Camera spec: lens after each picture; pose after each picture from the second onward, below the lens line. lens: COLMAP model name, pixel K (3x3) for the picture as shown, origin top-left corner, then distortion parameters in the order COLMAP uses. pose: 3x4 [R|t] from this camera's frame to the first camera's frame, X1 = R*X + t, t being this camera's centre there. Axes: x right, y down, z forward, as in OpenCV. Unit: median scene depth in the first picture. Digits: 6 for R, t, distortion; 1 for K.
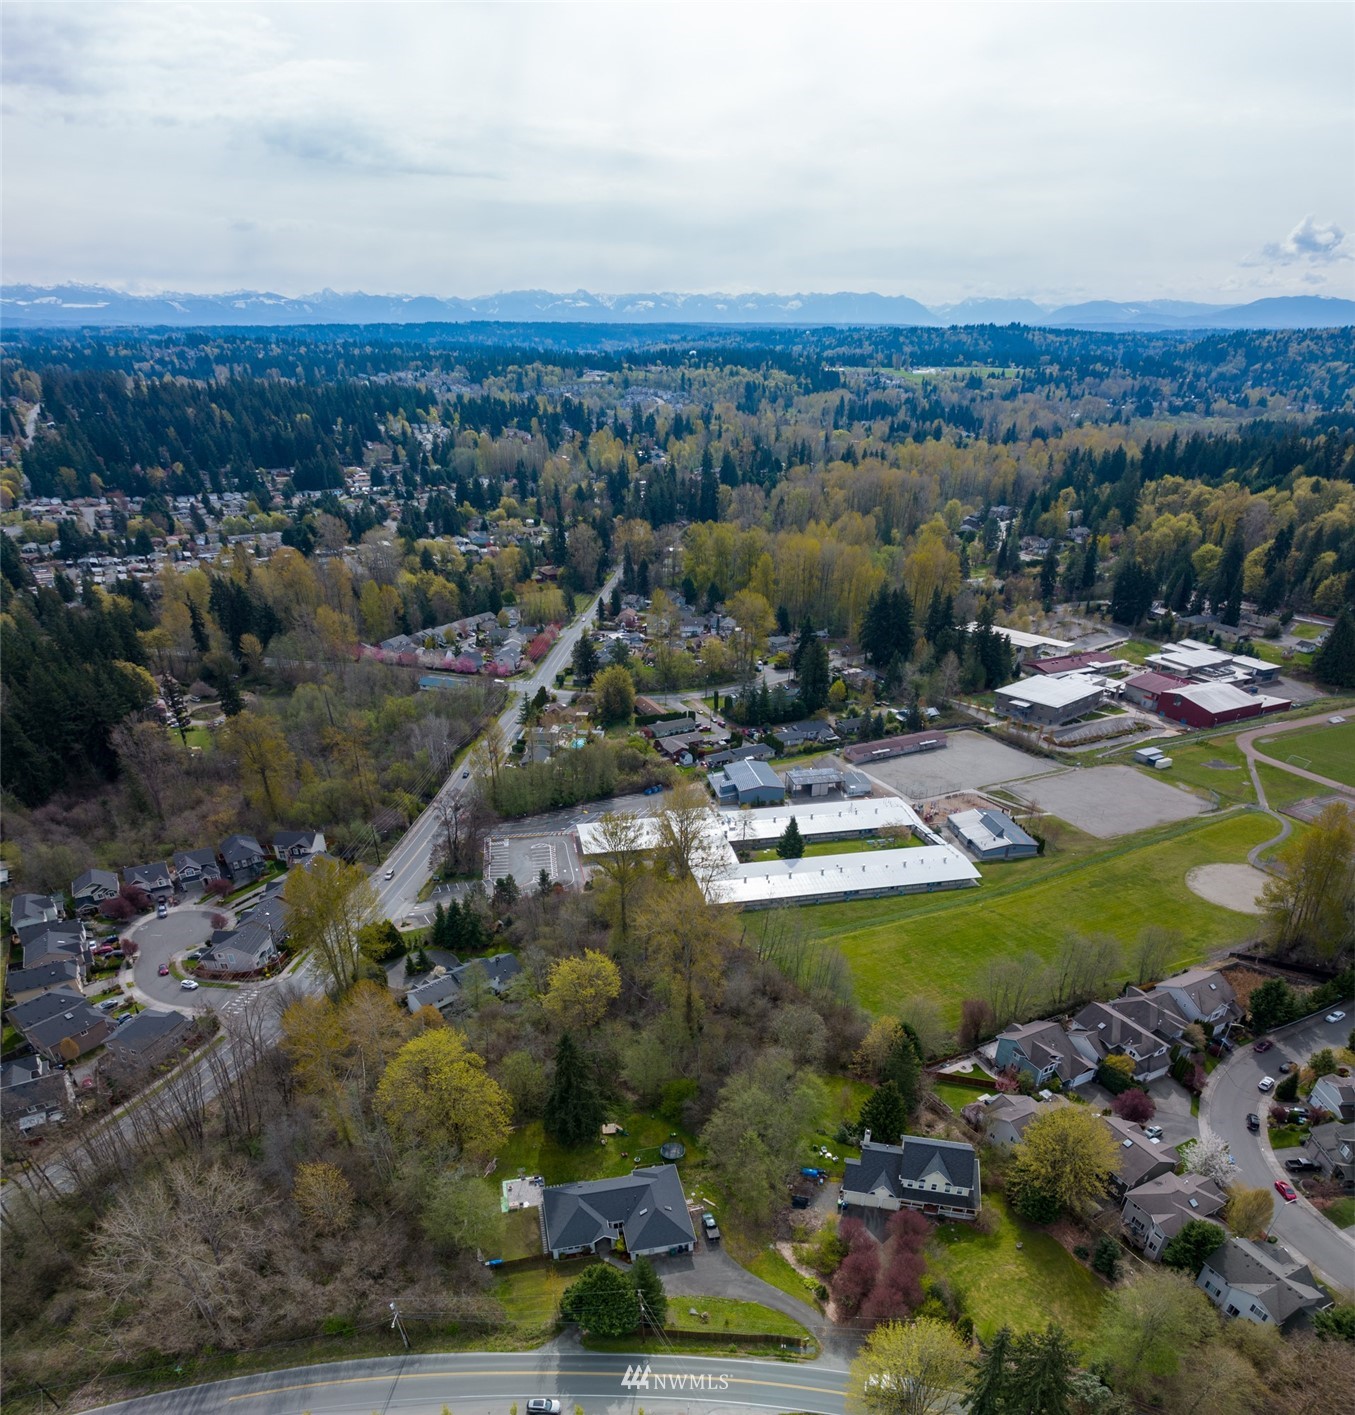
lens RADIAL K [[979.4, 0, 672.9], [0, 979.4, 1019.2], [0, 0, 1]] dist [0.007227, -0.001433]
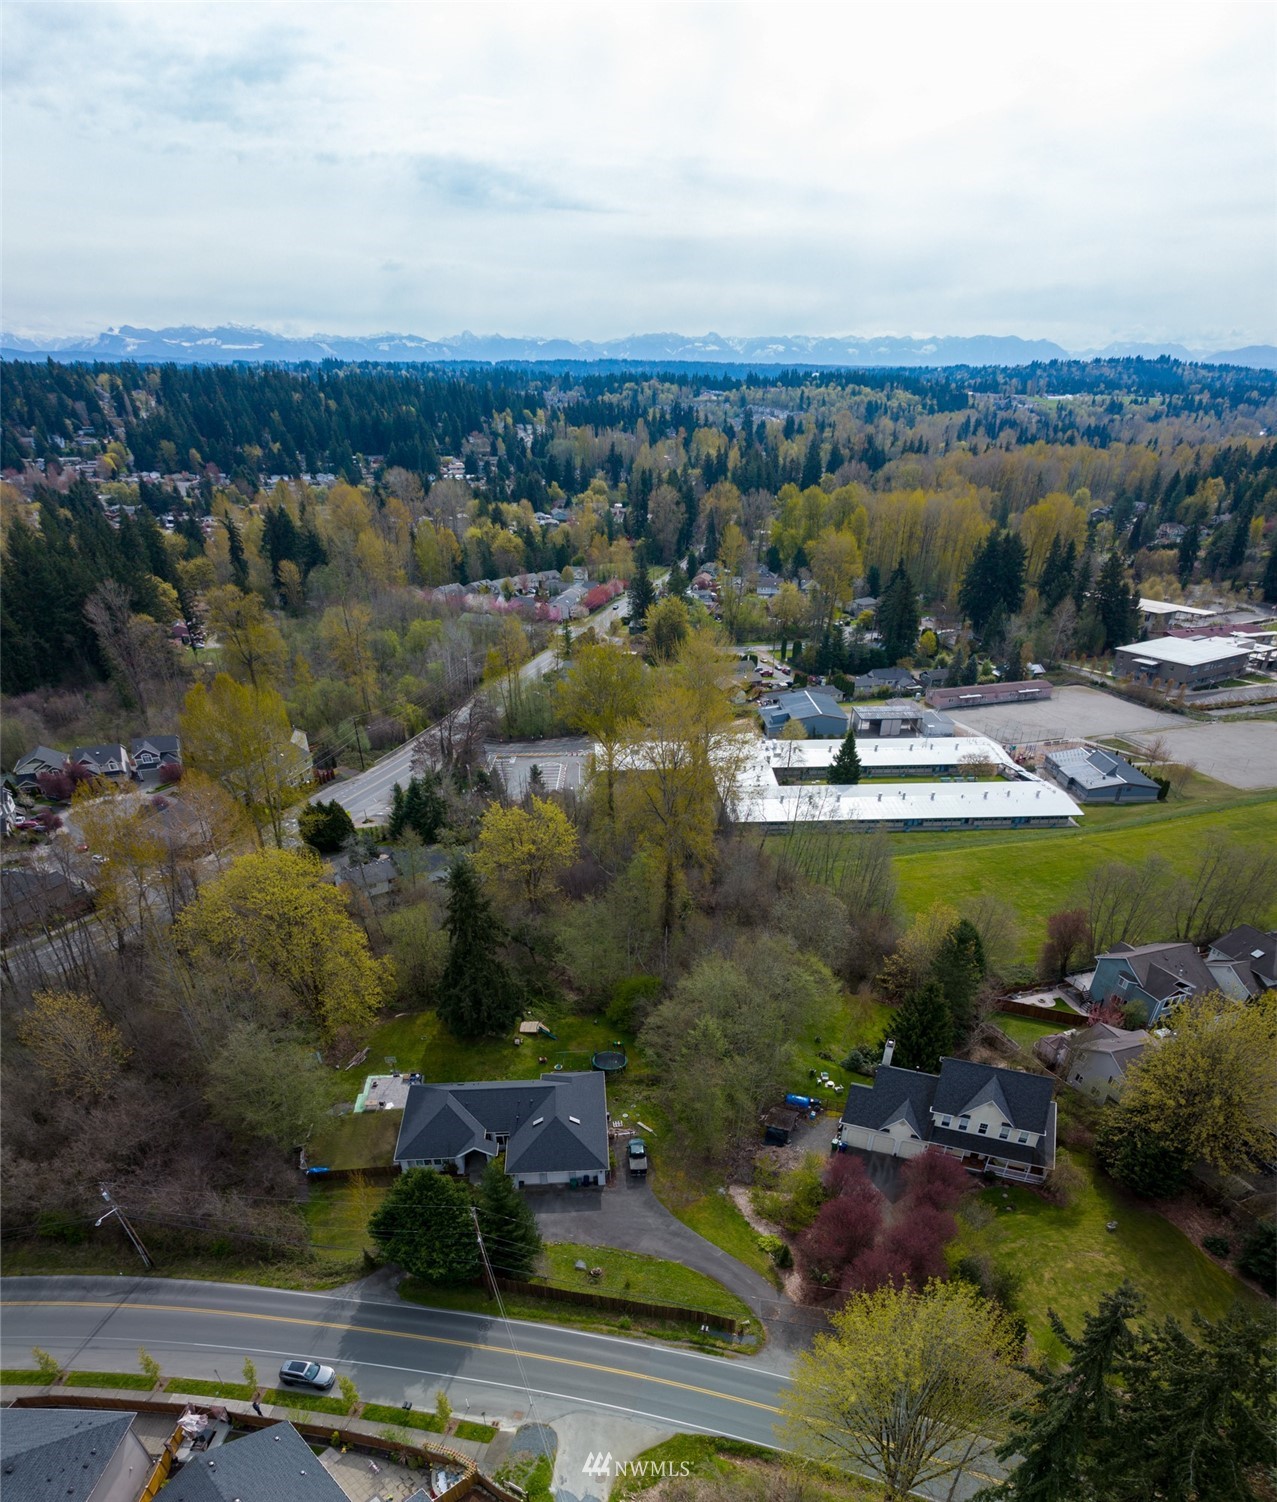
lens RADIAL K [[898.9, 0, 638.1], [0, 898.9, 1149.6], [0, 0, 1]] dist [-0.000190, -0.000525]
pose [[0.990236, 0.094317, -0.102647, 0.049890], [-0.084949, 0.992119, 0.092111, 0.072967], [0.110526, -0.082492, 0.990444, 0.186678]]
